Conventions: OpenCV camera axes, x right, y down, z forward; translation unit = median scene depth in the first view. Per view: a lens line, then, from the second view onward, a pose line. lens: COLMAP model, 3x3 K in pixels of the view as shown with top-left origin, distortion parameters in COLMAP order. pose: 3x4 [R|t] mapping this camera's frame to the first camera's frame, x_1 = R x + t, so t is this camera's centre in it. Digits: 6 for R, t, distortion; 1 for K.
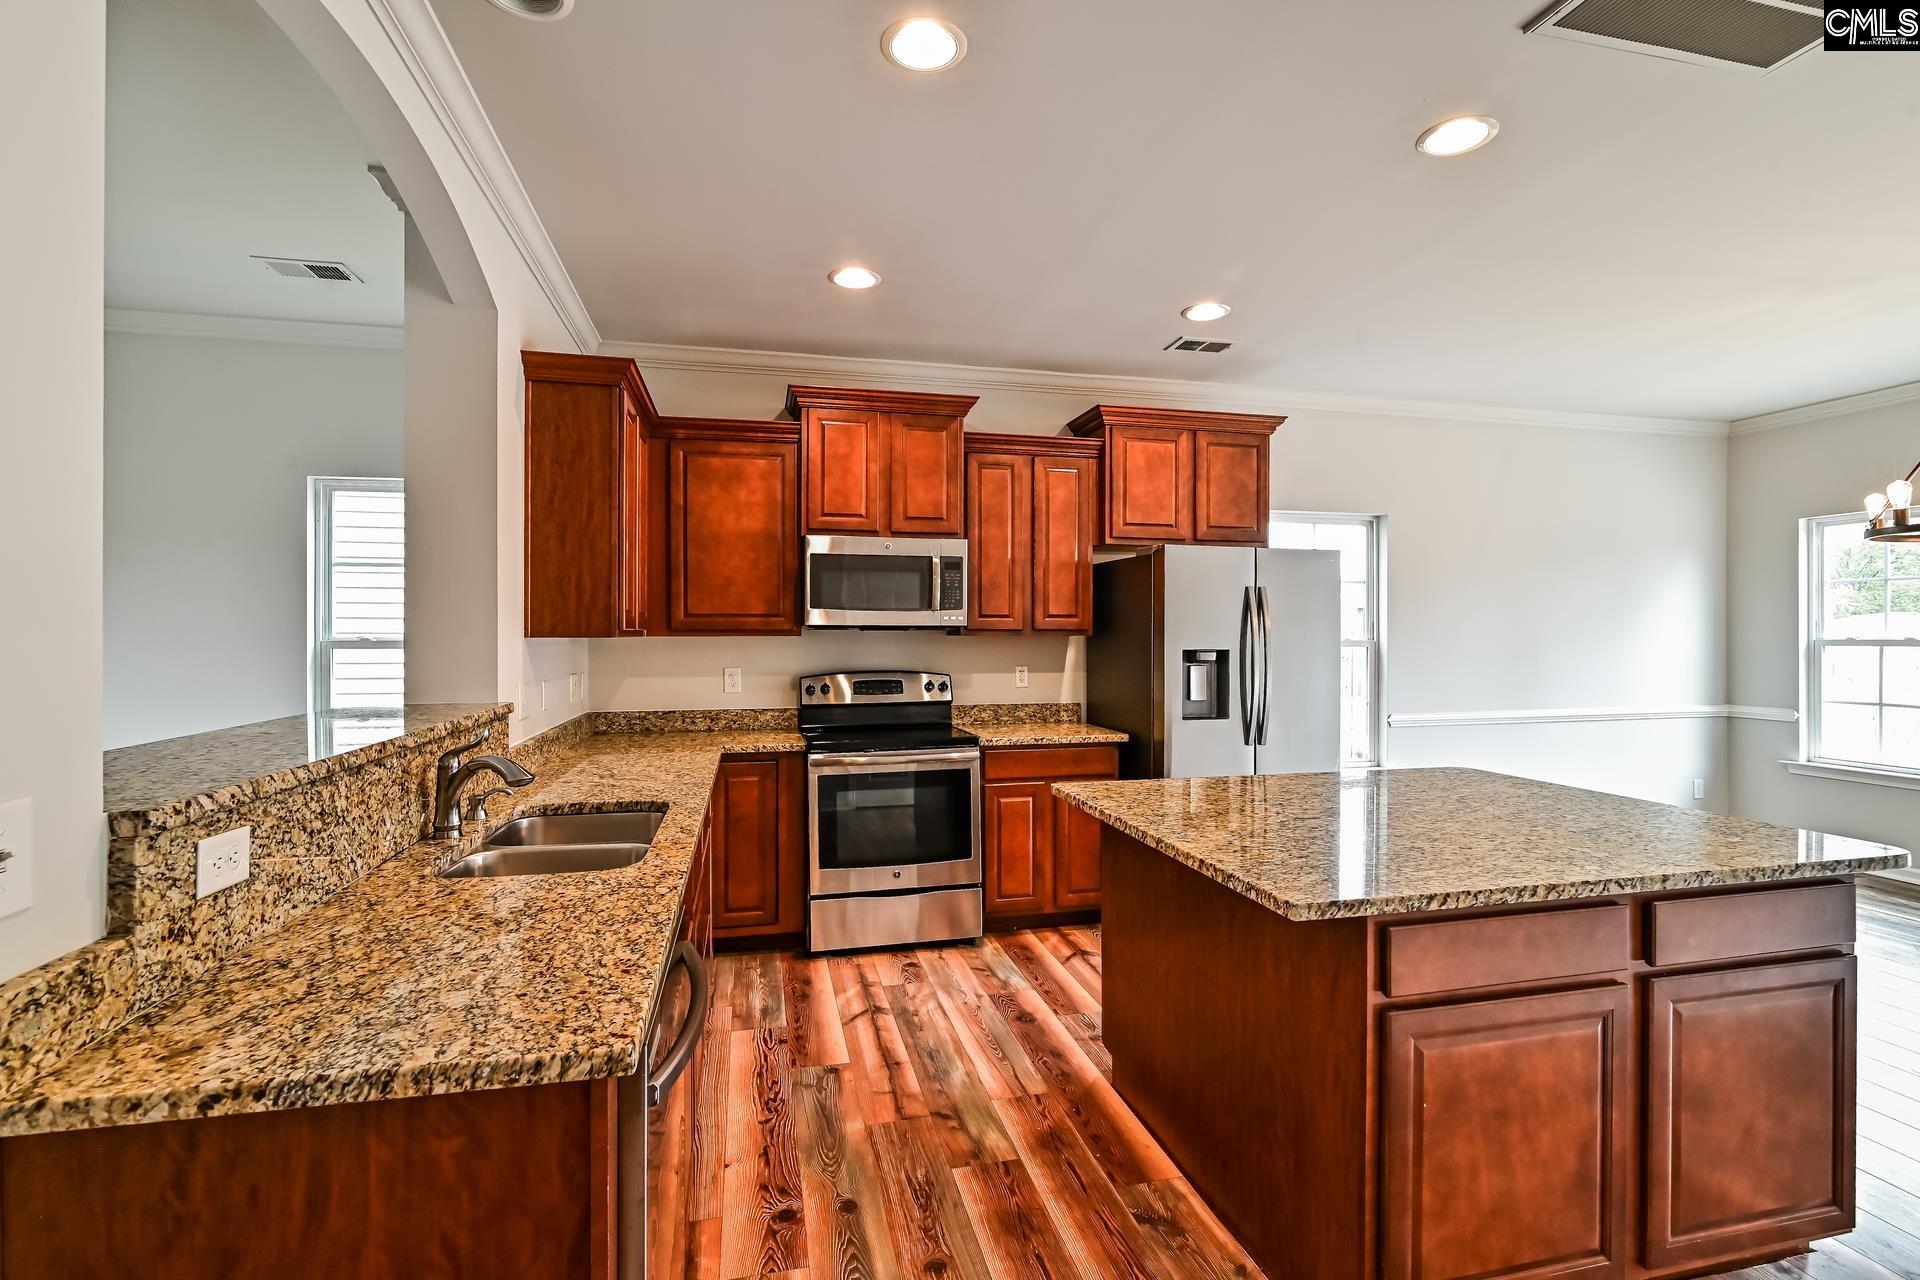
lens RADIAL K [[874.5, 0, 960.0], [0, 874.5, 640.0], [0, 0, 1]] dist [0.000715, -0.007657]
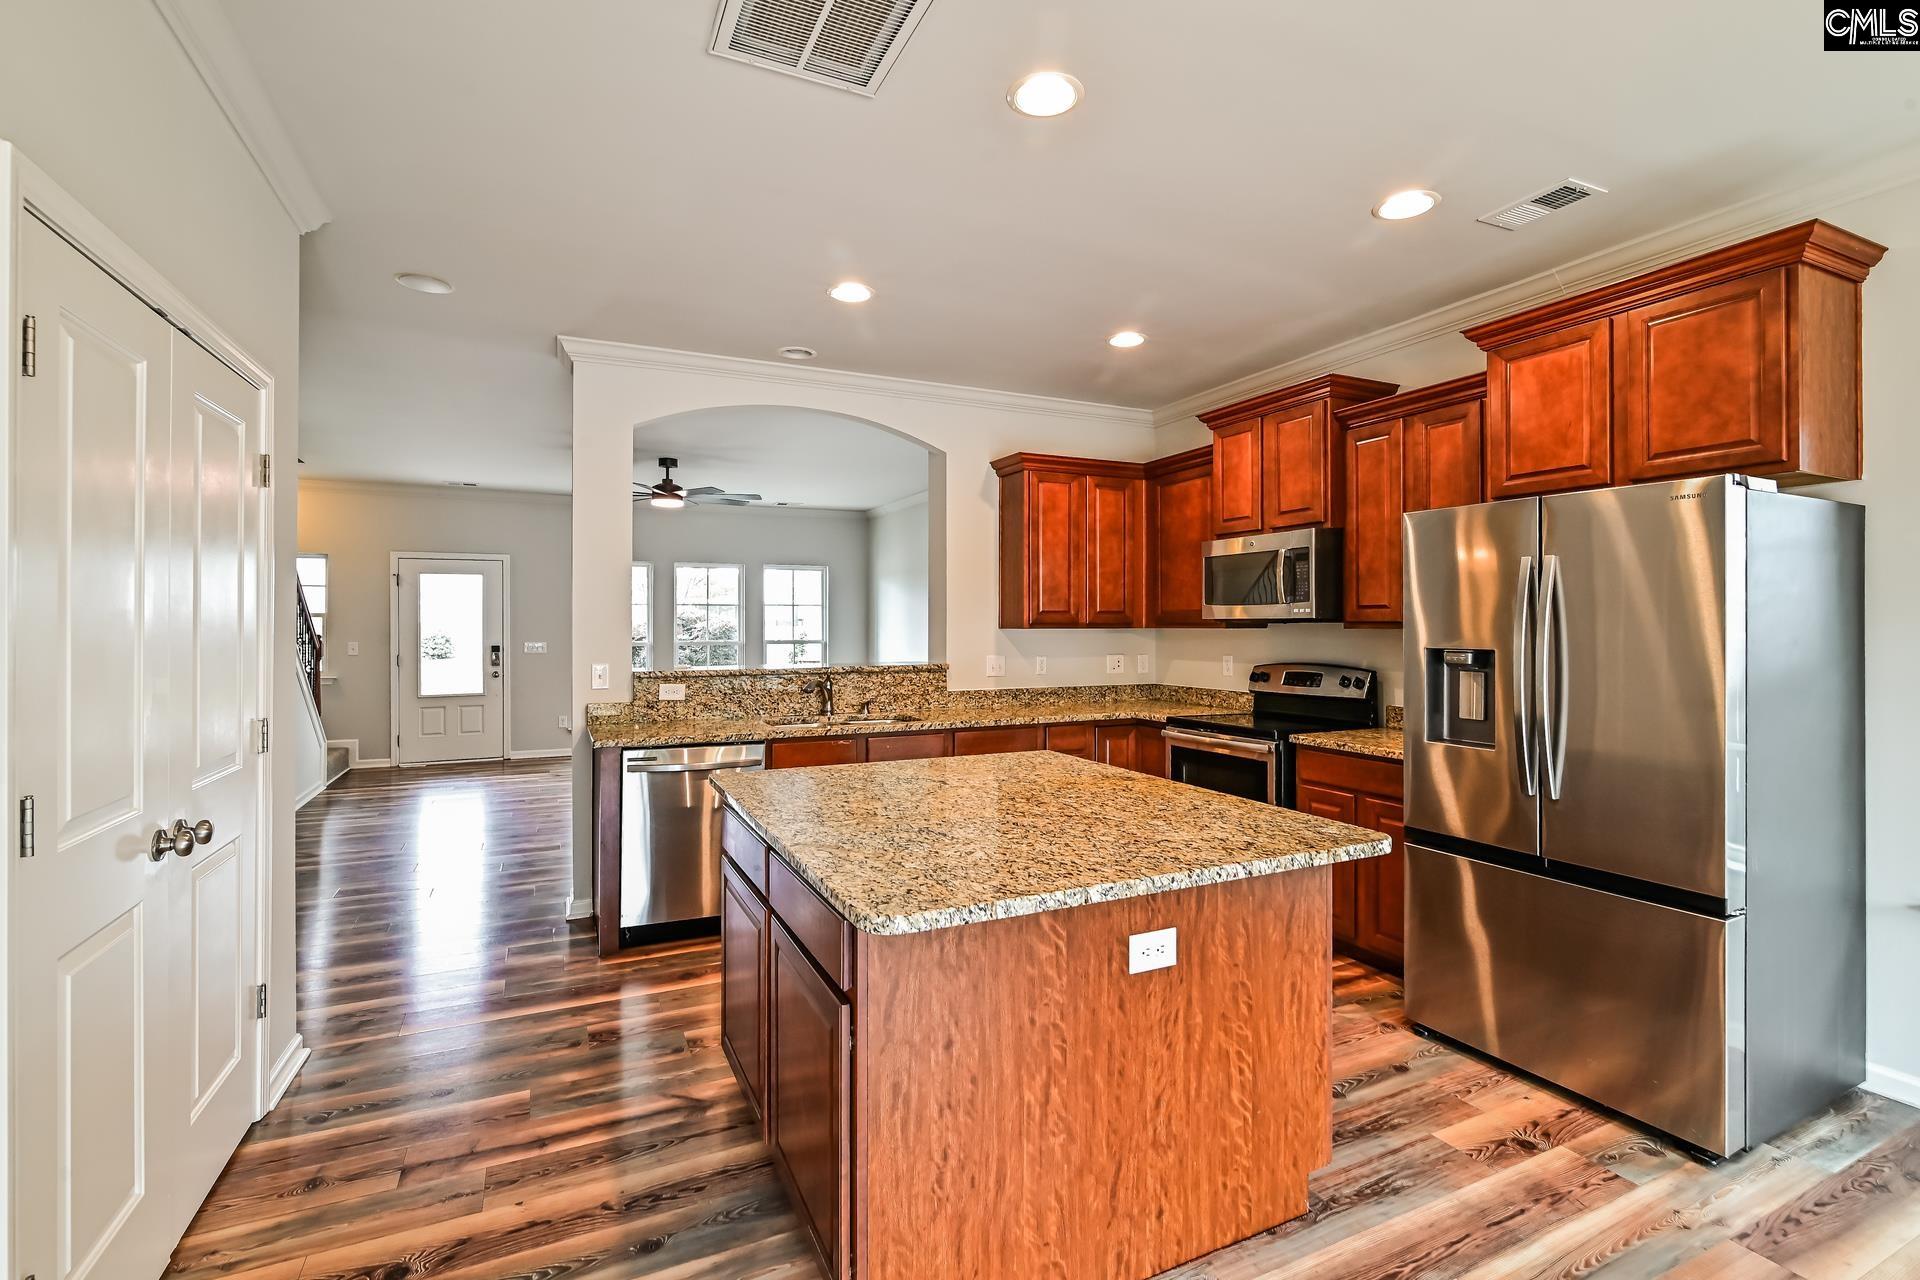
lens RADIAL K [[874.5, 0, 960.0], [0, 874.5, 640.0], [0, 0, 1]] dist [0.000715, -0.007657]
pose [[0.199685, 0.017155, -0.979710, 0.810923], [-0.010729, 0.999825, 0.015320, -0.003001], [0.979801, 0.007452, 0.199834, 0.401274]]
